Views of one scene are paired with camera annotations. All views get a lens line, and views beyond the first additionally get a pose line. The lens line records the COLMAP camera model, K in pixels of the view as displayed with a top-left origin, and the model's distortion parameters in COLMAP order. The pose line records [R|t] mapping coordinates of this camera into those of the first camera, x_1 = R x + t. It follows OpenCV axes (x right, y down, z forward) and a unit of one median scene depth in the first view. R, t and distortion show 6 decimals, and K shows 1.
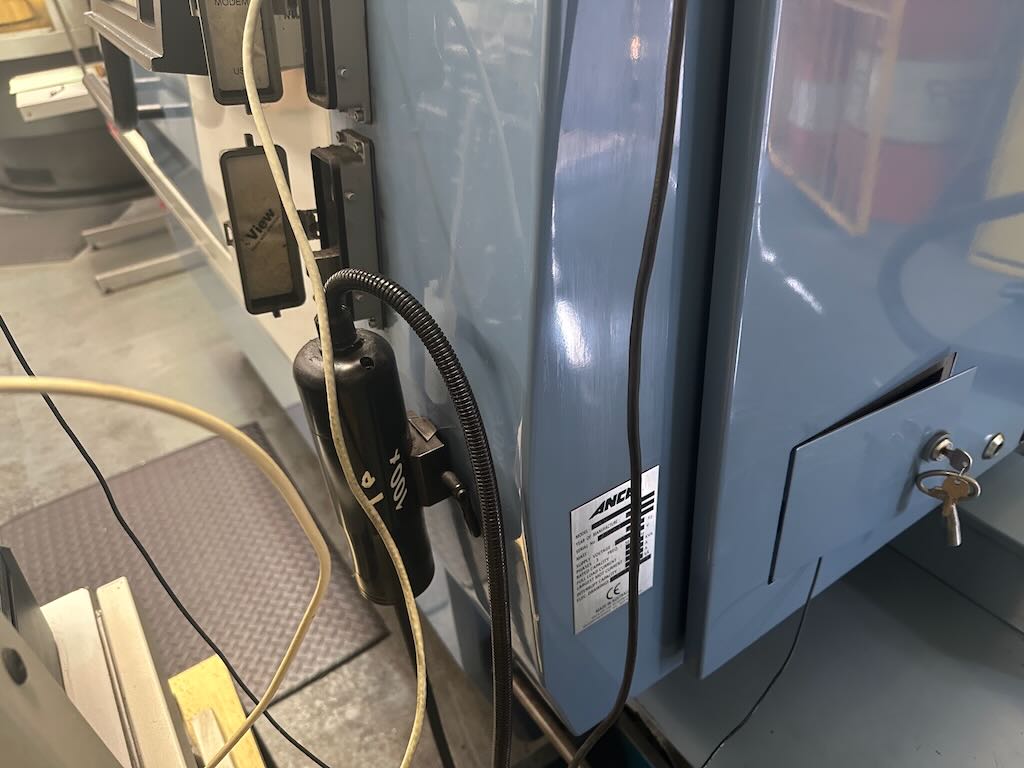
lens RADIAL K [[728.1, 0, 511.0], [0, 728.1, 378.7], [0, 0, 1]] dist [0.080472, -0.113003]
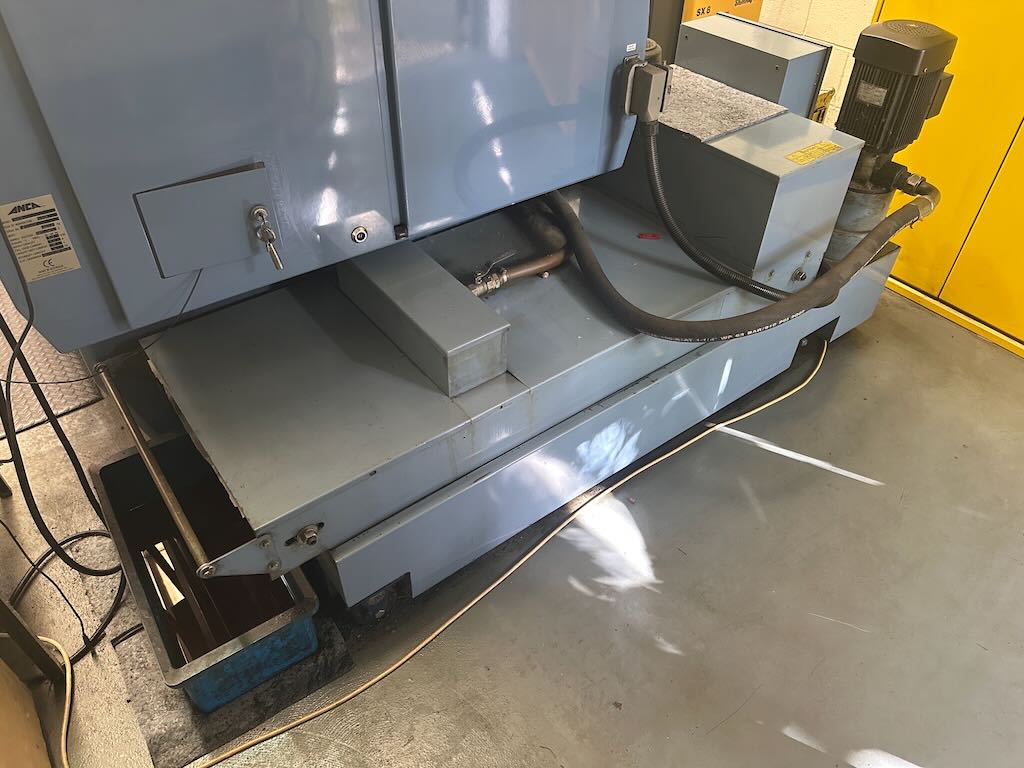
lens RADIAL K [[712.6, 0, 508.8], [0, 712.6, 378.7], [0, 0, 1]] dist [0.056839, -0.050410]
pose [[0.993818, 0.026830, 0.107734, 0.488041], [-0.038810, 0.993096, 0.110695, 0.137059], [-0.104020, -0.114192, 0.987998, -0.466638]]
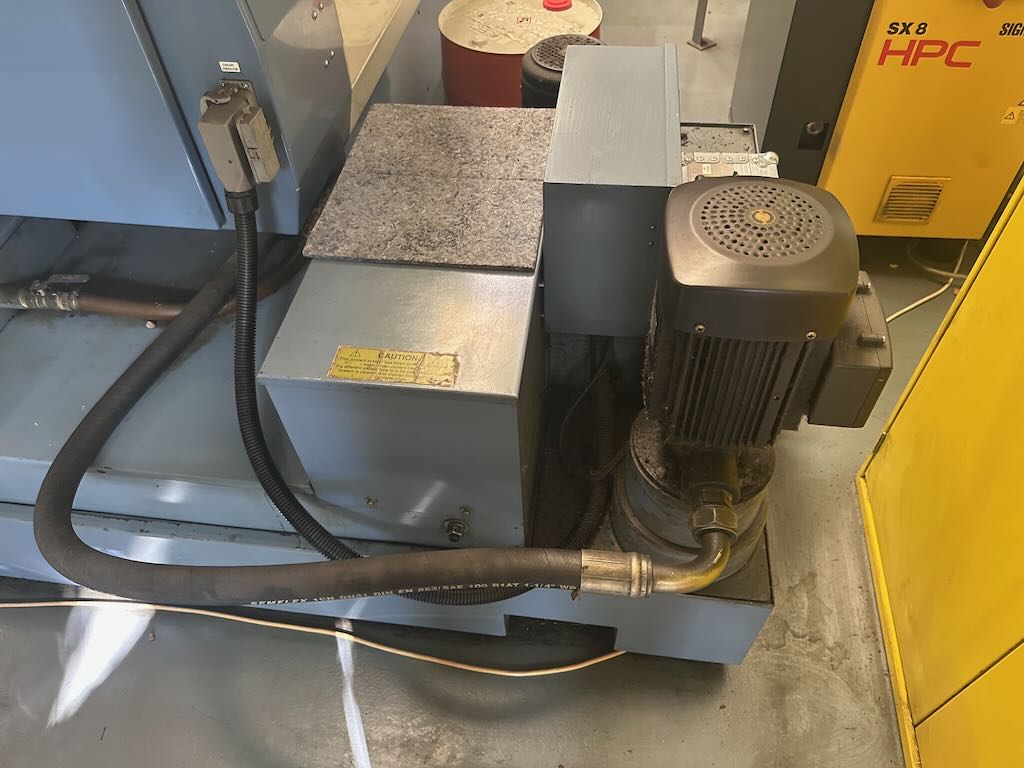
lens RADIAL K [[728.1, 0, 511.0], [0, 728.1, 378.7], [0, 0, 1]] dist [0.080472, -0.113003]
pose [[0.761904, 0.527794, -0.375414, 1.428682], [-0.394447, 0.837845, 0.377394, -0.392878], [0.513726, -0.139457, 0.846545, 0.201364]]
